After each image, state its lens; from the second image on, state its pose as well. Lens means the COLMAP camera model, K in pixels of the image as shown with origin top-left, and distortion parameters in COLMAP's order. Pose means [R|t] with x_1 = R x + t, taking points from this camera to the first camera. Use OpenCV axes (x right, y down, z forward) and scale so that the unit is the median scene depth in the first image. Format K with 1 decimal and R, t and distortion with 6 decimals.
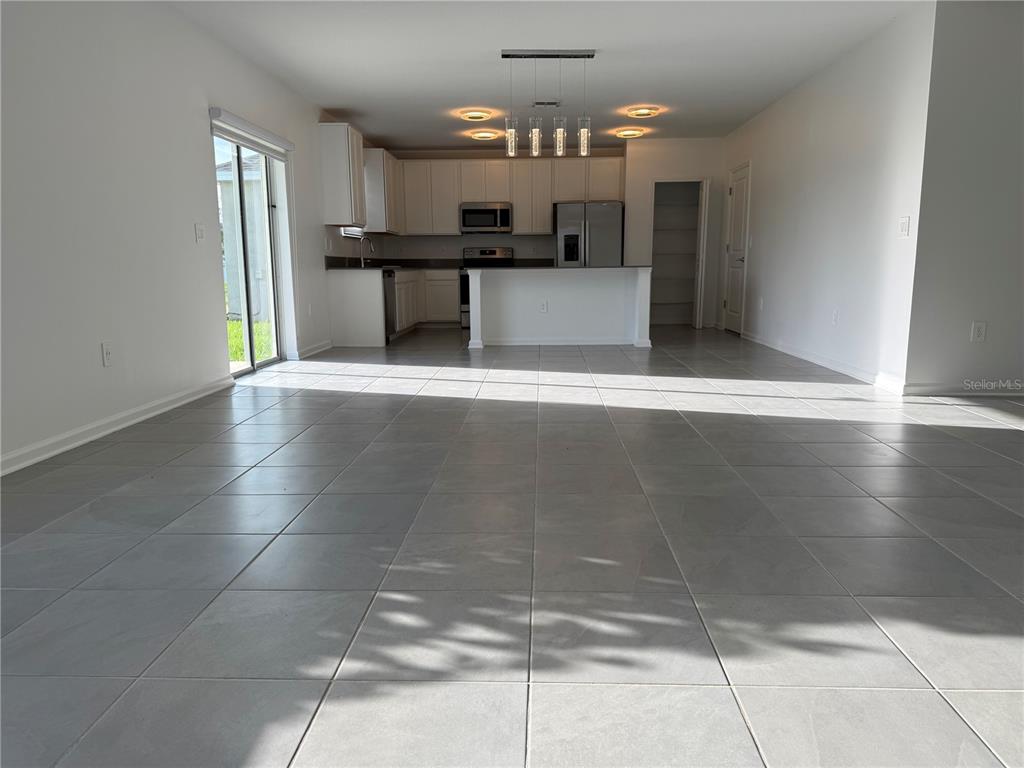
lens RADIAL K [[716.2, 0, 516.2], [0, 716.2, 392.2], [0, 0, 1]] dist [0.071736, -0.027609]
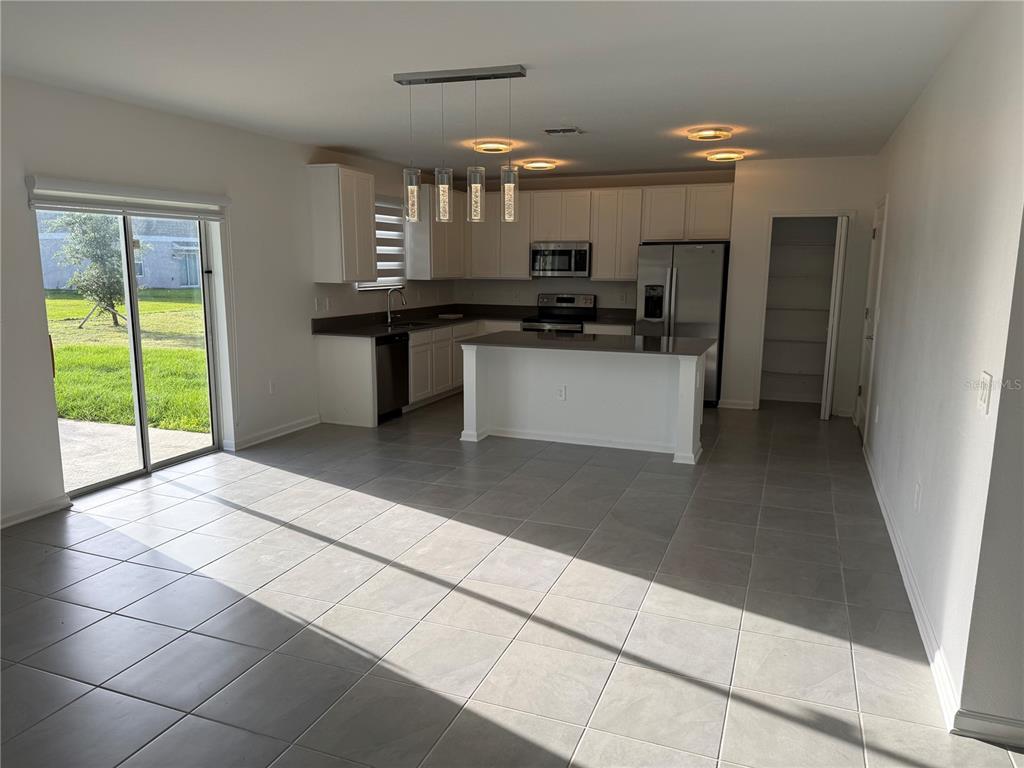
lens RADIAL K [[716.2, 0, 516.5], [0, 716.2, 398.2], [0, 0, 1]] dist [0.071736, -0.027609]
pose [[0.944833, 0.072559, -0.319415, 0.207028], [-0.068431, 0.997364, 0.024143, -0.112175], [0.320325, -0.000953, 0.947307, 0.225345]]
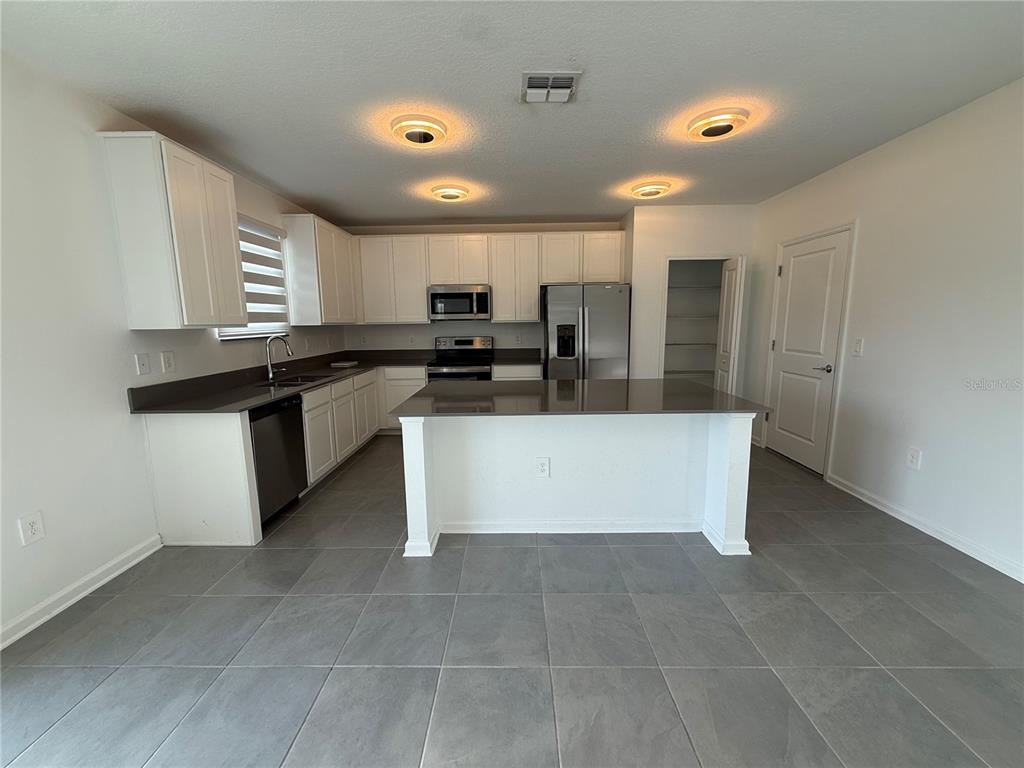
lens RADIAL K [[407.0, 0, 512.2], [0, 407.0, 386.0], [0, 0, 1]] dist [0.001641, 0.000982]
pose [[0.999599, -0.010176, 0.026406, 0.005544], [0.010514, 0.999864, -0.012693, -0.156288], [-0.026274, 0.012965, 0.999571, 0.589780]]
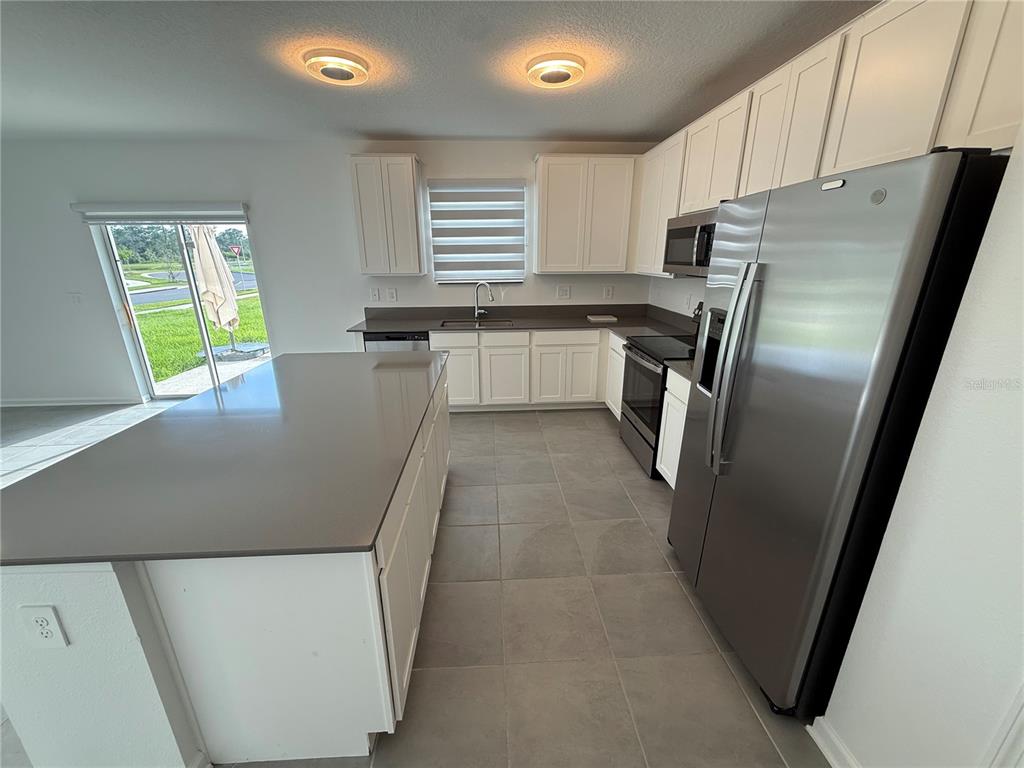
lens RADIAL K [[407.0, 0, 511.7], [0, 407.0, 384.8], [0, 0, 1]] dist [0.001641, 0.000982]
pose [[0.089491, 0.312843, -0.945580, 0.252912], [-0.166371, 0.940745, 0.295498, -0.241016], [0.981994, 0.130873, 0.136236, 0.956545]]
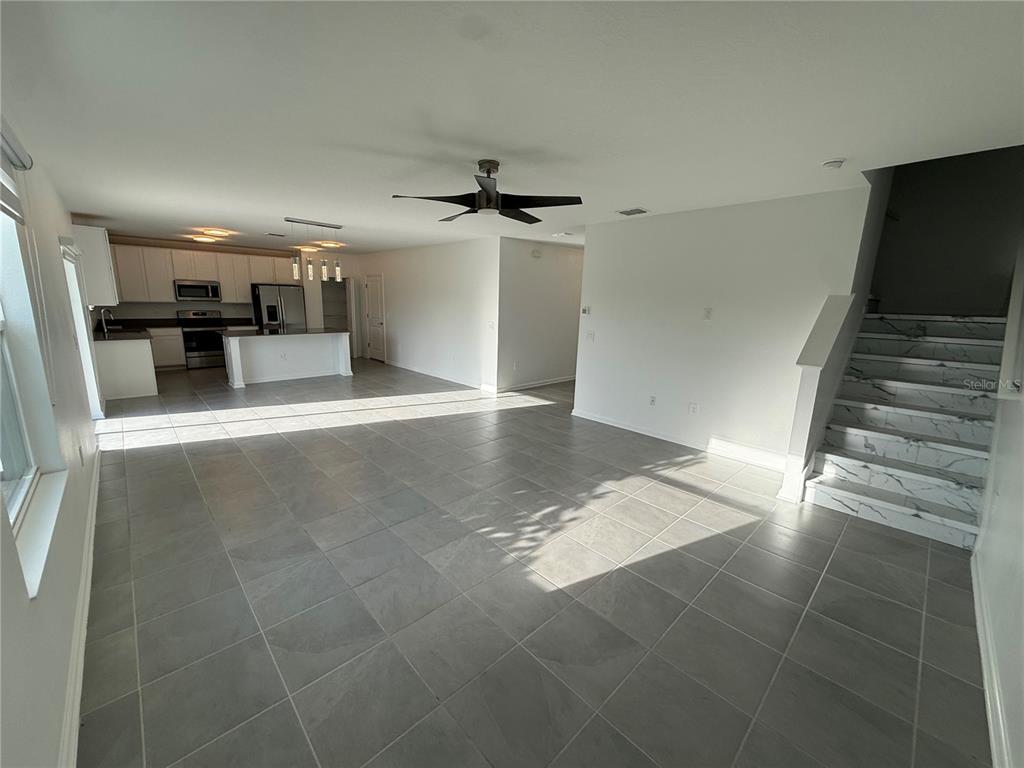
lens RADIAL K [[407.0, 0, 508.2], [0, 407.0, 385.9], [0, 0, 1]] dist [0.001641, 0.000982]
pose [[0.702521, -0.124244, 0.700734, -0.224209], [0.093818, 0.992218, 0.081869, -0.069854], [-0.705452, 0.008227, 0.708710, -0.015071]]
